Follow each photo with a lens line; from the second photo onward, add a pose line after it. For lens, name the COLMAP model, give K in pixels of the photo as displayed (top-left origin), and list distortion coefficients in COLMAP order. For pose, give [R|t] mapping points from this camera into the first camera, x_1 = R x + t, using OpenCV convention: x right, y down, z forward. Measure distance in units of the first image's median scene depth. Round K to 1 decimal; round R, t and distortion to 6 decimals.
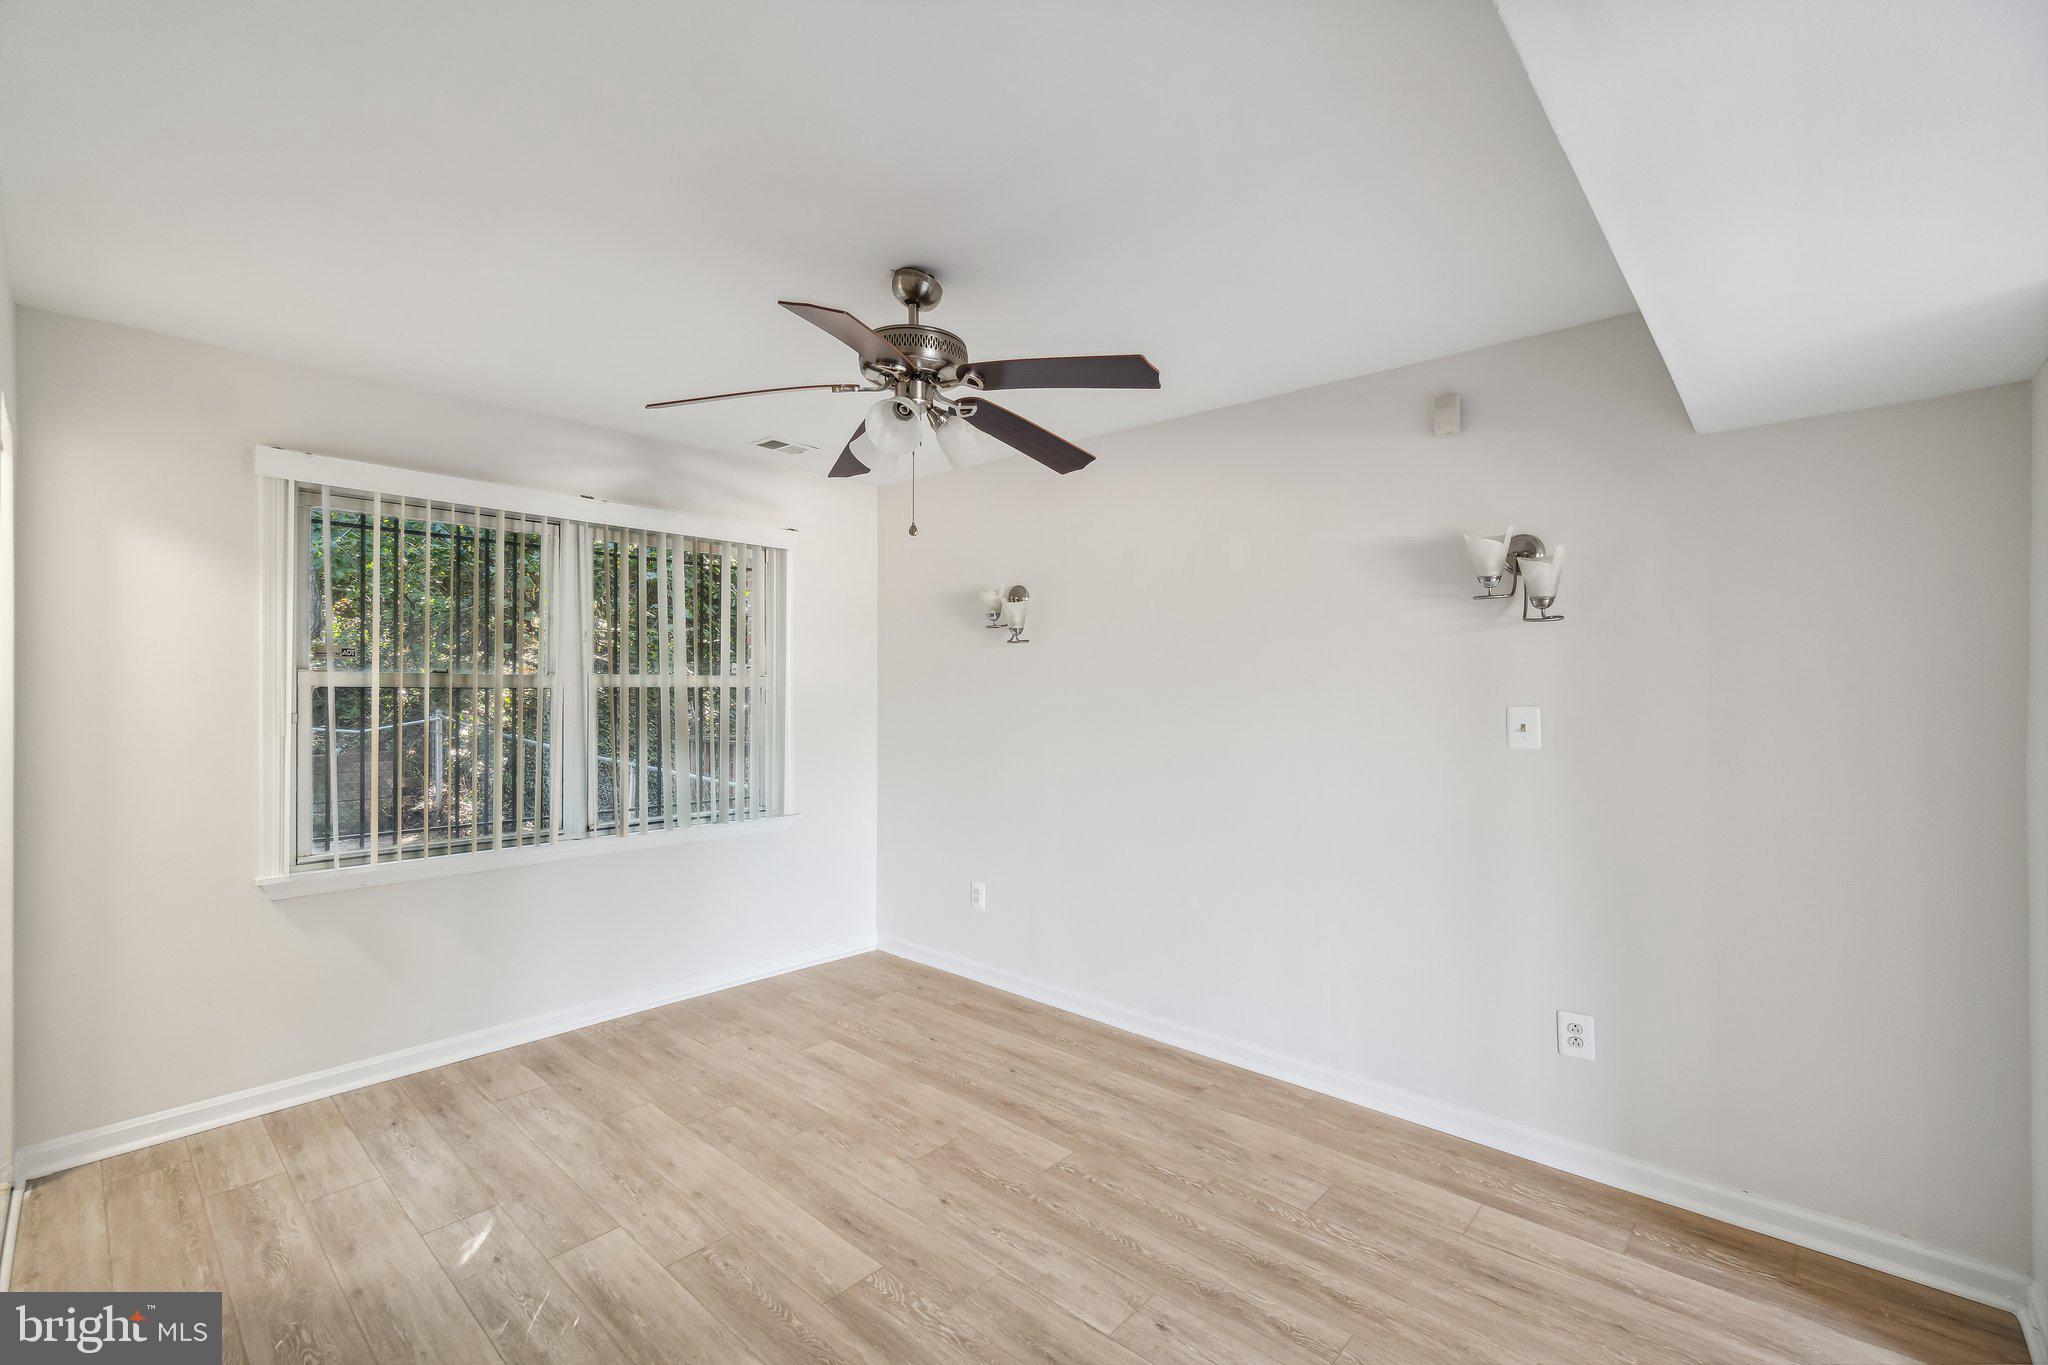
lens RADIAL K [[886.9, 0, 1024.0], [0, 886.9, 682.5], [0, 0, 1]] dist [-0.002286, 0.000336]
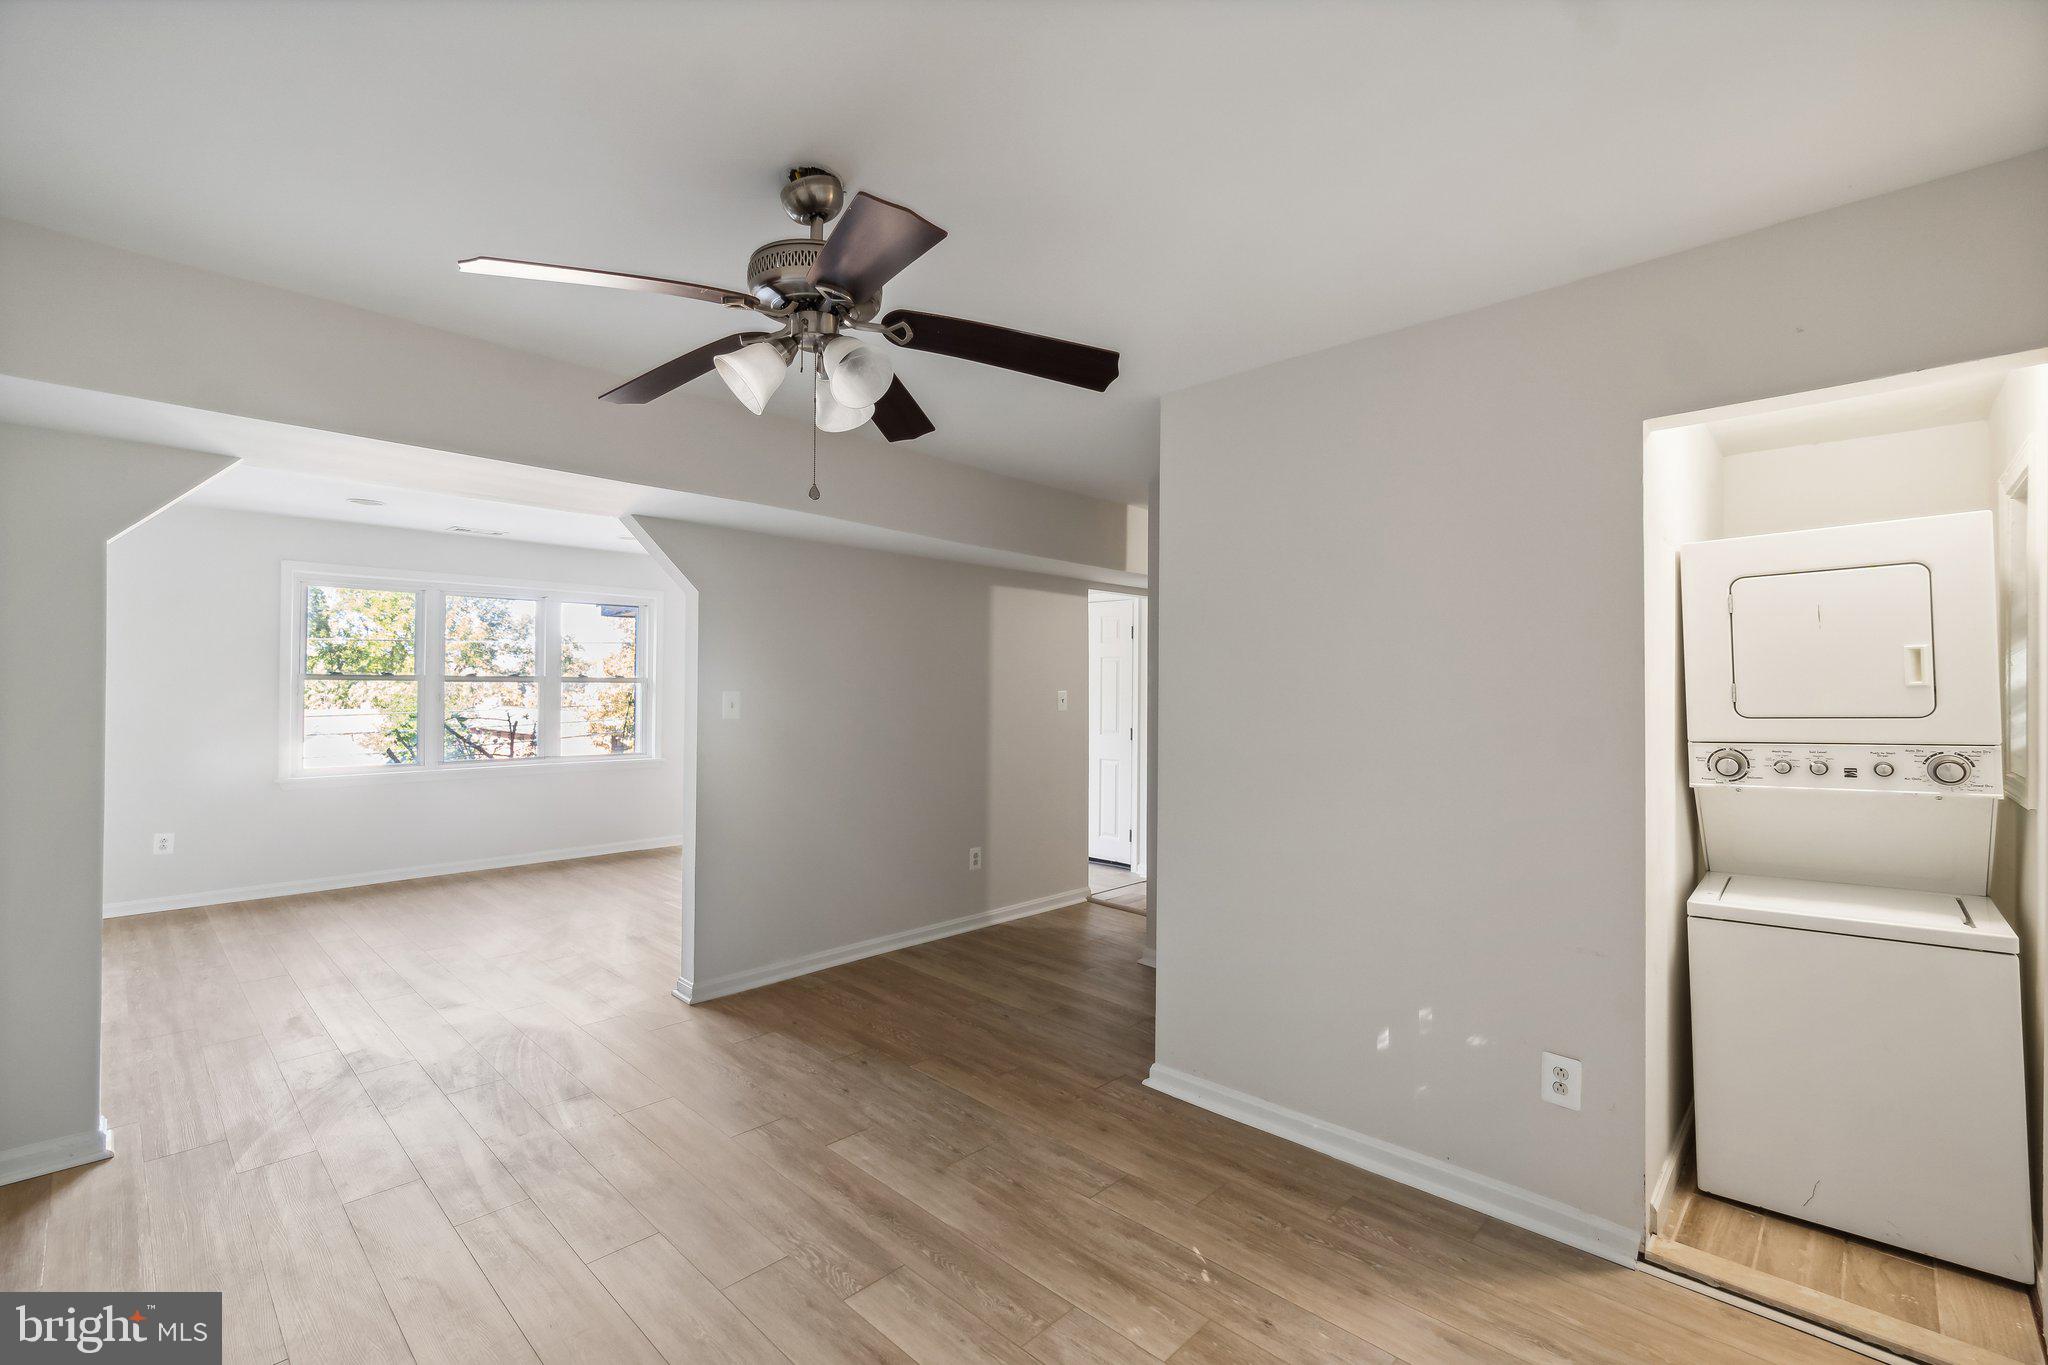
lens RADIAL K [[886.9, 0, 1024.0], [0, 886.9, 682.5], [0, 0, 1]] dist [-0.002286, 0.000336]
pose [[-0.999645, -0.014915, 0.022077, -0.370926], [-0.015242, 0.999776, -0.014705, 0.015421], [-0.021853, -0.015036, -0.999648, 1.995459]]
